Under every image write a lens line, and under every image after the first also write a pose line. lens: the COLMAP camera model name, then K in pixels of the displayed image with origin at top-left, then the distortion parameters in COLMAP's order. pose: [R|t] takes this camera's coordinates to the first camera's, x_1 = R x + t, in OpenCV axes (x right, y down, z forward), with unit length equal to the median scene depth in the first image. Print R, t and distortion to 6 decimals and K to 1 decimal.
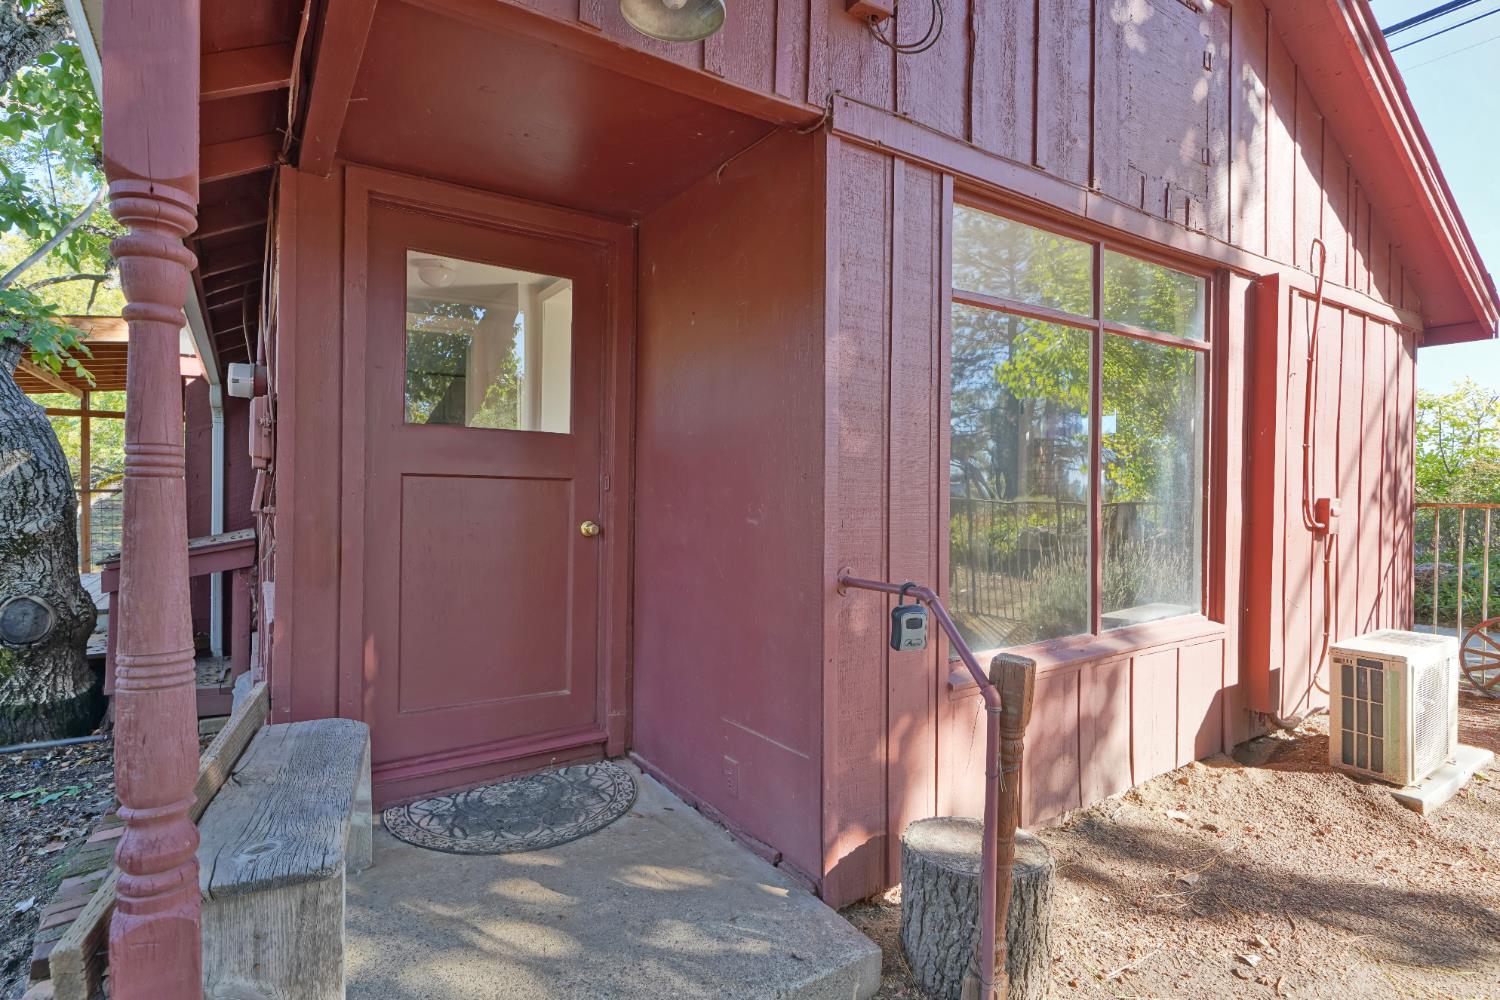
lens RADIAL K [[752.7, 0, 748.6], [0, 752.7, 497.3], [0, 0, 1]] dist [0.004631, 0.001158]
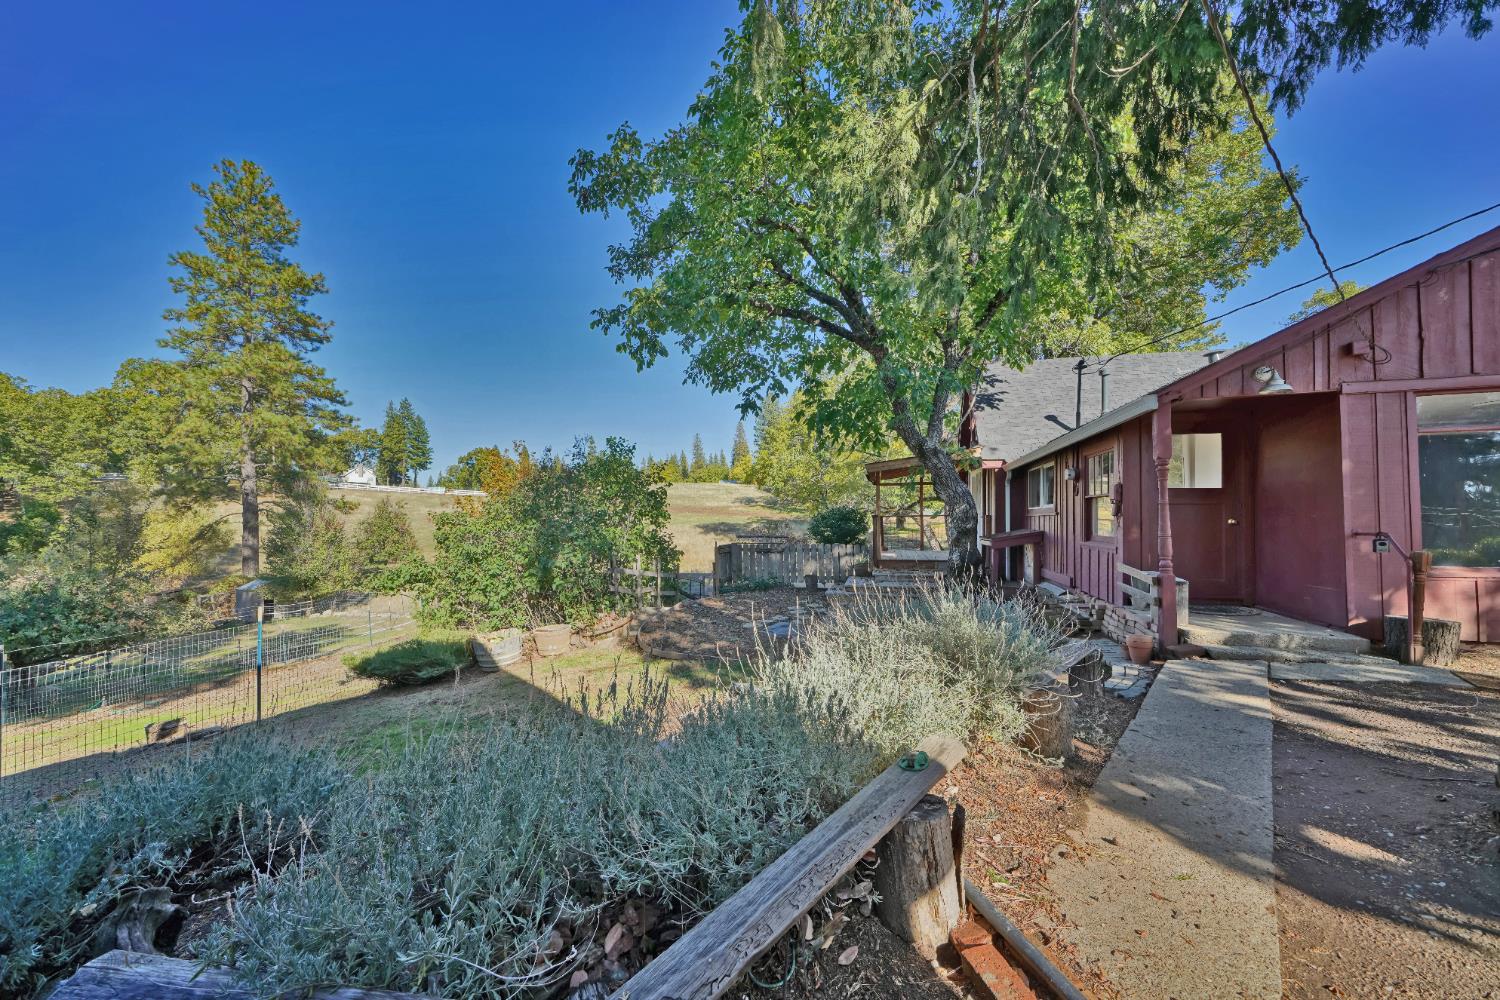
lens RADIAL K [[540.1, 0, 737.1], [0, 540.1, 506.8], [0, 0, 1]] dist [-0.002994, -0.000021]
pose [[0.650131, -0.024906, -0.759414, 0.113280], [0.001608, 0.999505, -0.031404, 0.046978], [0.759820, 0.019196, 0.649850, -1.721333]]
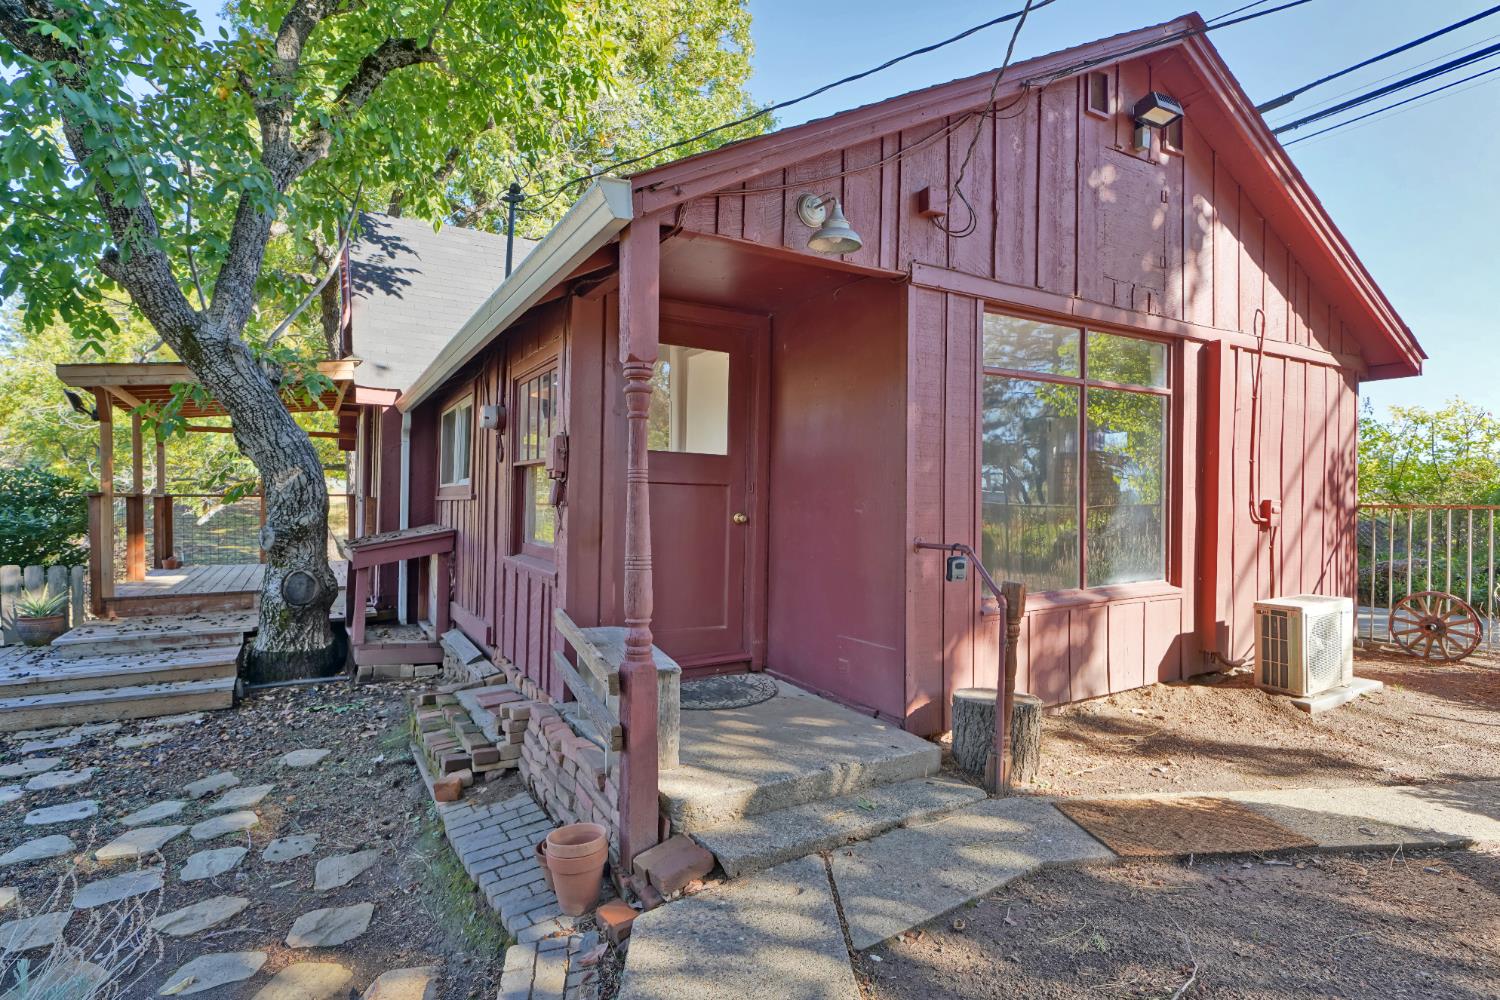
lens RADIAL K [[752.7, 0, 748.8], [0, 752.7, 498.5], [0, 0, 1]] dist [0.004631, 0.001158]
pose [[0.998515, 0.001426, -0.054453, -0.115704], [-0.001892, 0.999962, -0.008507, 0.015775], [0.054439, 0.008598, 0.998480, -0.514231]]
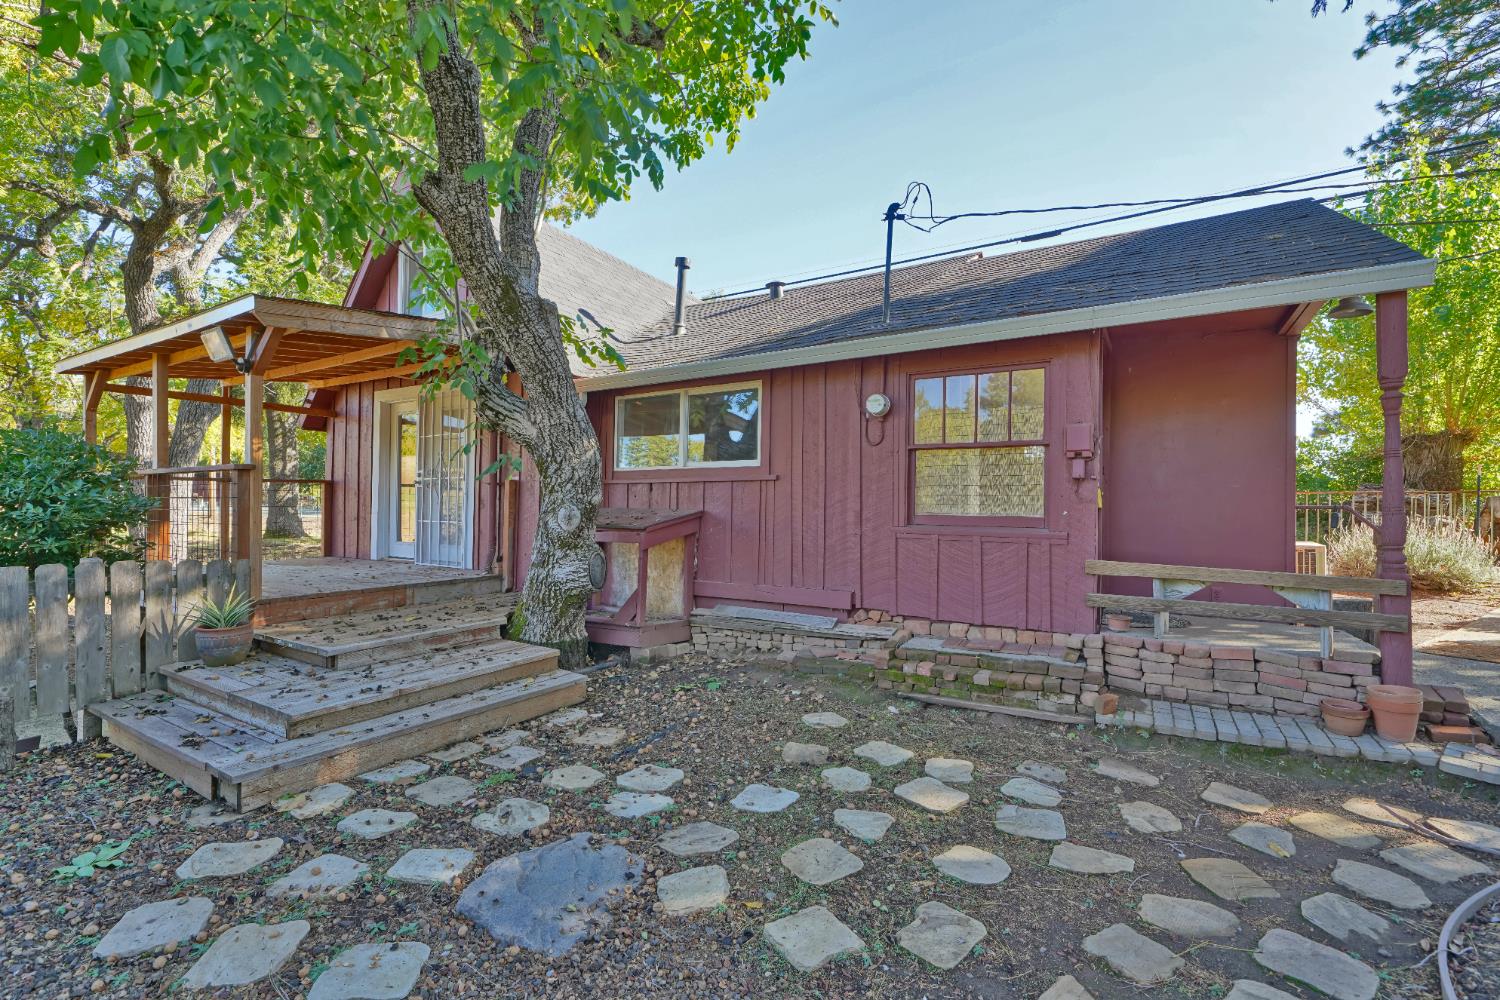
lens RADIAL K [[661.4, 0, 747.6], [0, 661.4, 499.4], [0, 0, 1]] dist [-0.001591, 0.000304]
pose [[0.908443, 0.006582, 0.417957, -1.916493], [-0.000955, 0.999906, -0.013672, 0.088111], [-0.418008, 0.012021, 0.908364, -0.215562]]
